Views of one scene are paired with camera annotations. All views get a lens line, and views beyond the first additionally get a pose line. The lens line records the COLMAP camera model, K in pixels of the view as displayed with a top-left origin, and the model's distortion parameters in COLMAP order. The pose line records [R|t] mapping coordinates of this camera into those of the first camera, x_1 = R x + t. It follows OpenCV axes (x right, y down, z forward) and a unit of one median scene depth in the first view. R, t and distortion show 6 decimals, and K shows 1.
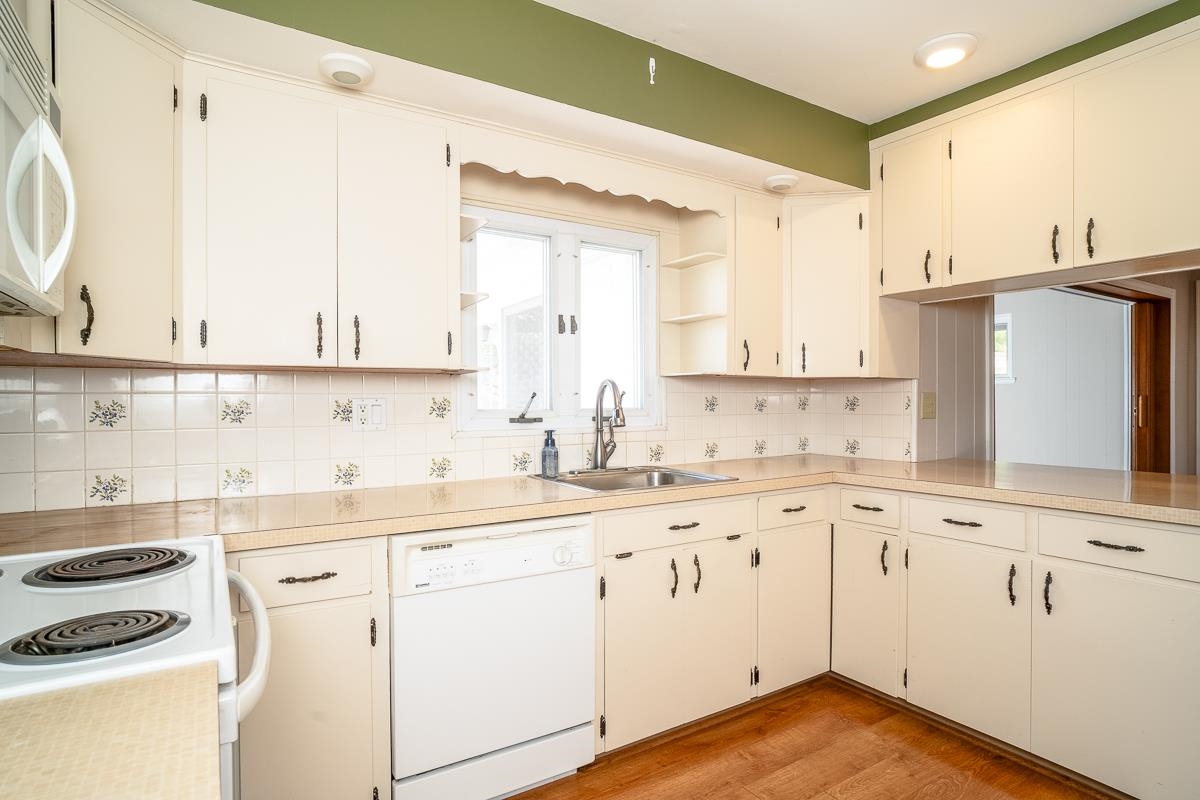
lens RADIAL K [[625.4, 0, 594.7], [0, 625.4, 398.5], [0, 0, 1]] dist [-0.009169, 0.001058]
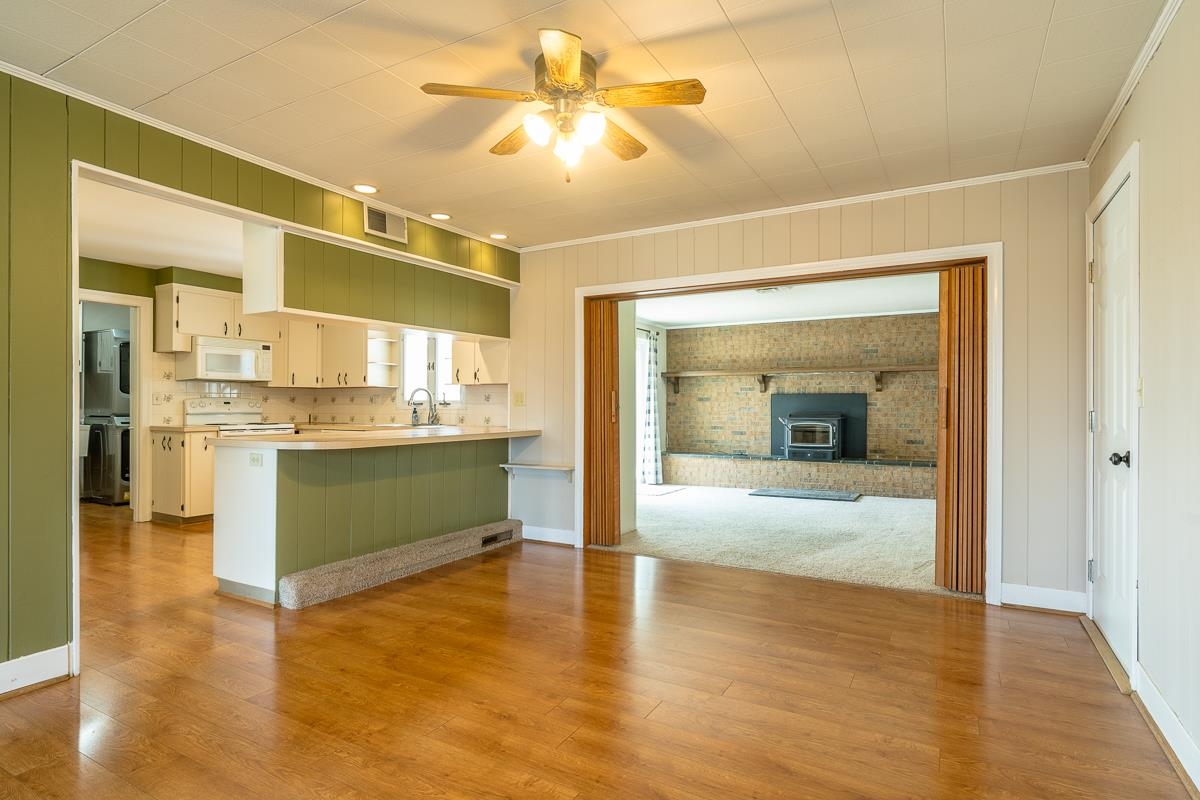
lens RADIAL K [[625.4, 0, 604.3], [0, 625.4, 402.9], [0, 0, 1]] dist [-0.009169, 0.001058]
pose [[0.484776, 0.002582, -0.874635, 2.800005], [-0.000848, 0.999997, 0.002482, 0.024245], [0.874638, -0.000462, 0.484776, 0.448320]]
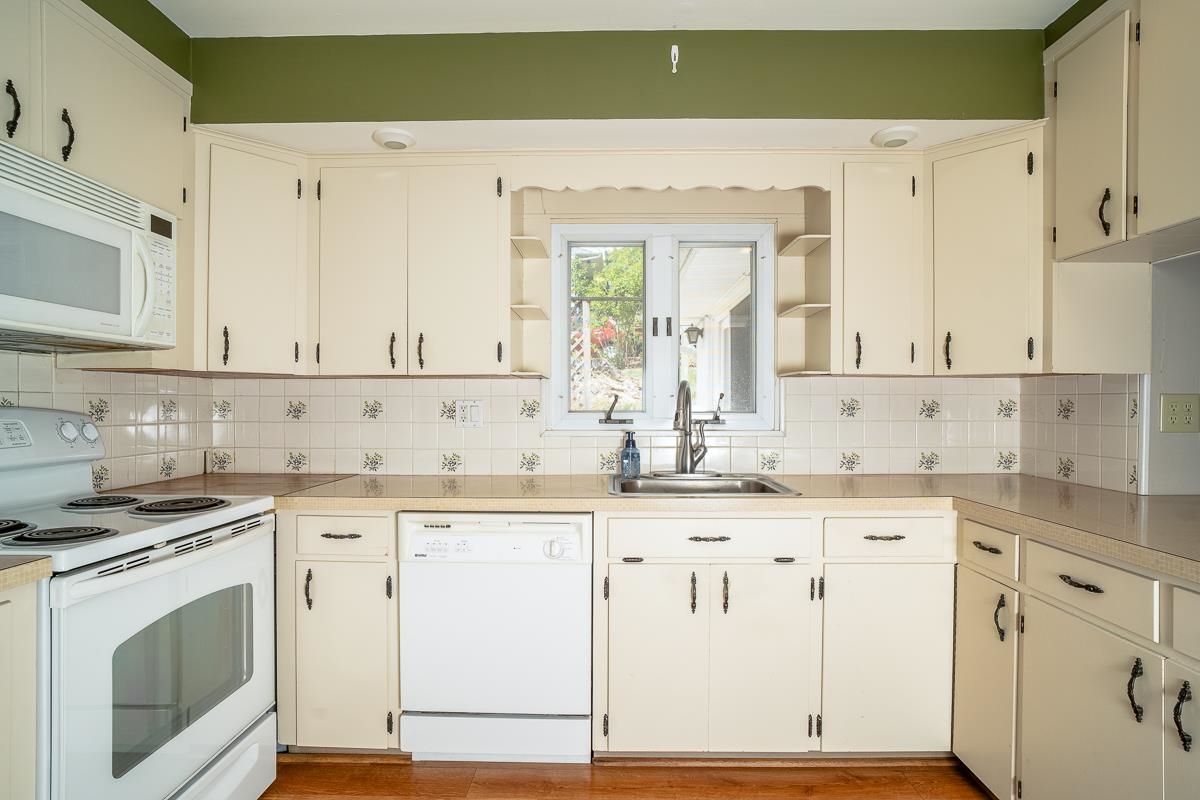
lens RADIAL K [[625.4, 0, 599.0], [0, 625.4, 399.5], [0, 0, 1]] dist [-0.009169, 0.001058]
pose [[0.838972, 0.003201, -0.544165, 0.472404], [-0.002541, 0.999995, 0.001965, -0.004036], [0.544168, -0.000266, 0.838976, 0.122929]]
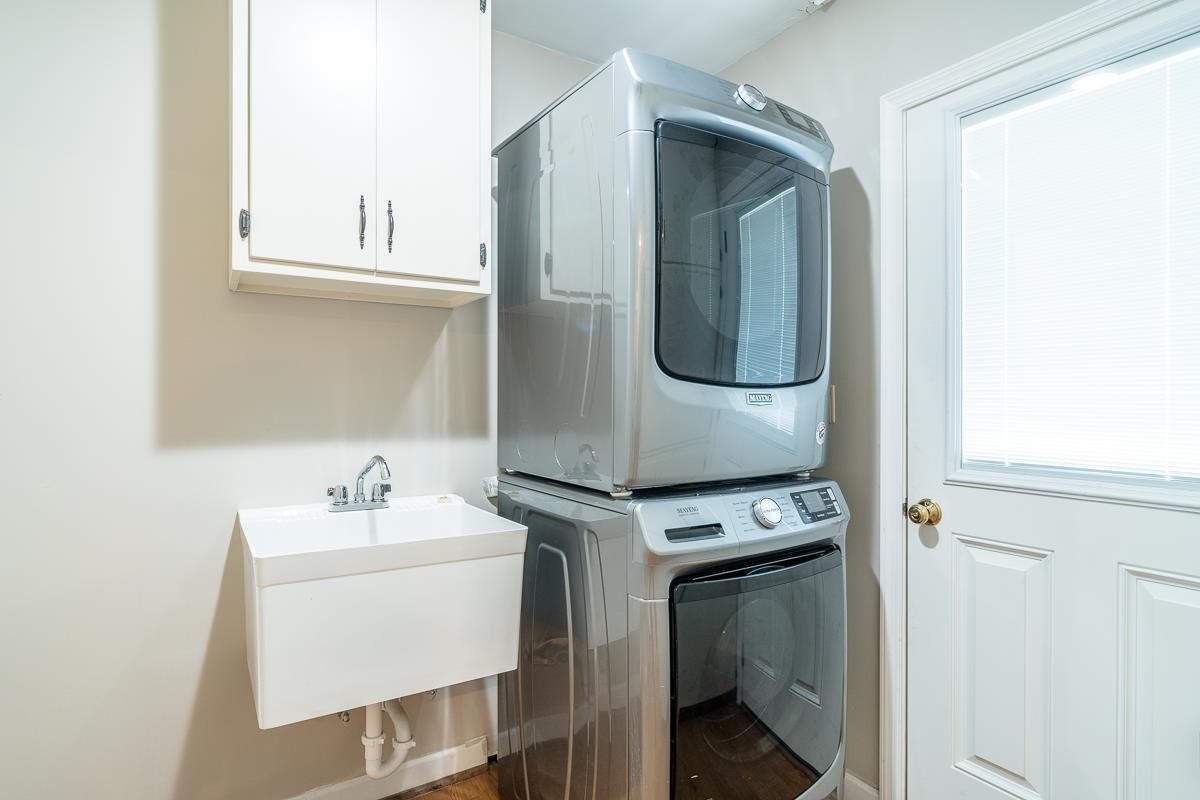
lens RADIAL K [[625.4, 0, 598.8], [0, 625.4, 399.5], [0, 0, 1]] dist [-0.009169, 0.001058]
pose [[0.017185, 0.004399, -0.999843, -0.447287], [0.000918, 0.999990, 0.004416, 0.001987], [0.999852, -0.000994, 0.017181, -0.221644]]
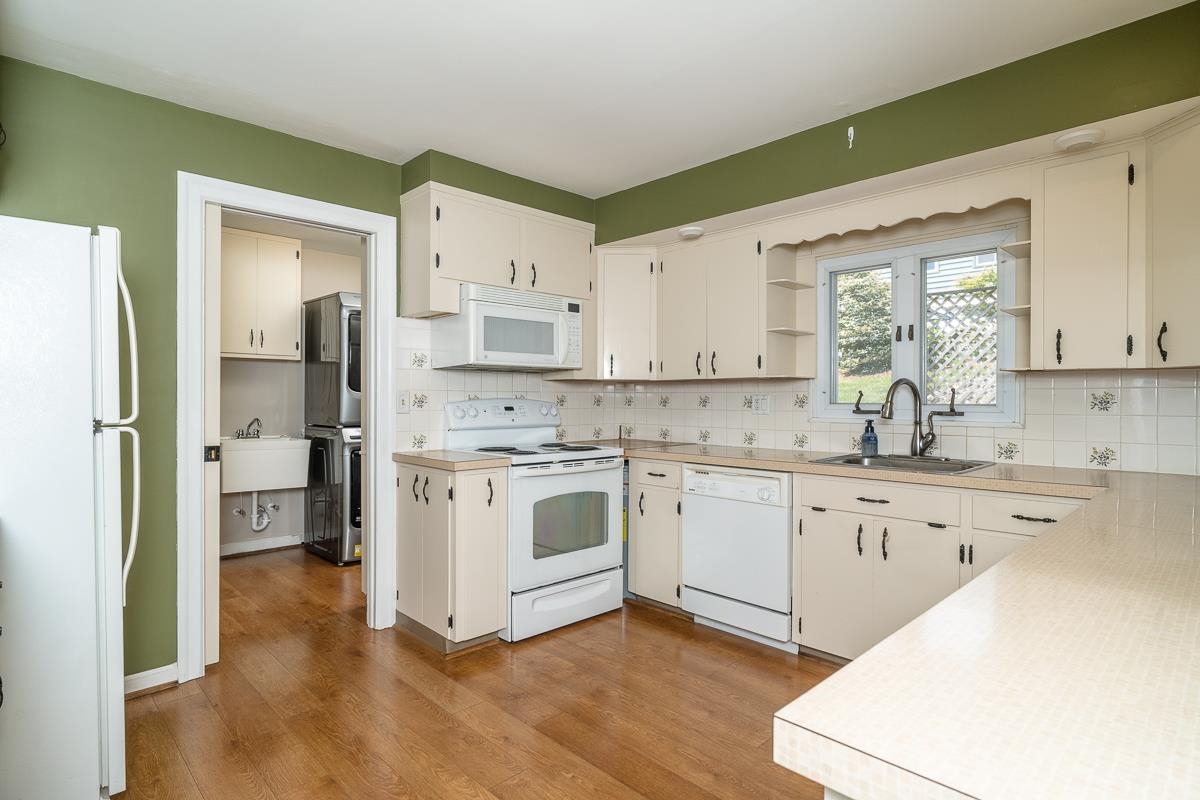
lens RADIAL K [[625.4, 0, 607.0], [0, 625.4, 397.5], [0, 0, 1]] dist [-0.009169, 0.001058]
pose [[0.222045, 0.005613, -0.975020, 1.118252], [0.002521, 0.999977, 0.006331, -0.004806], [0.975033, -0.003864, 0.222026, 0.212692]]
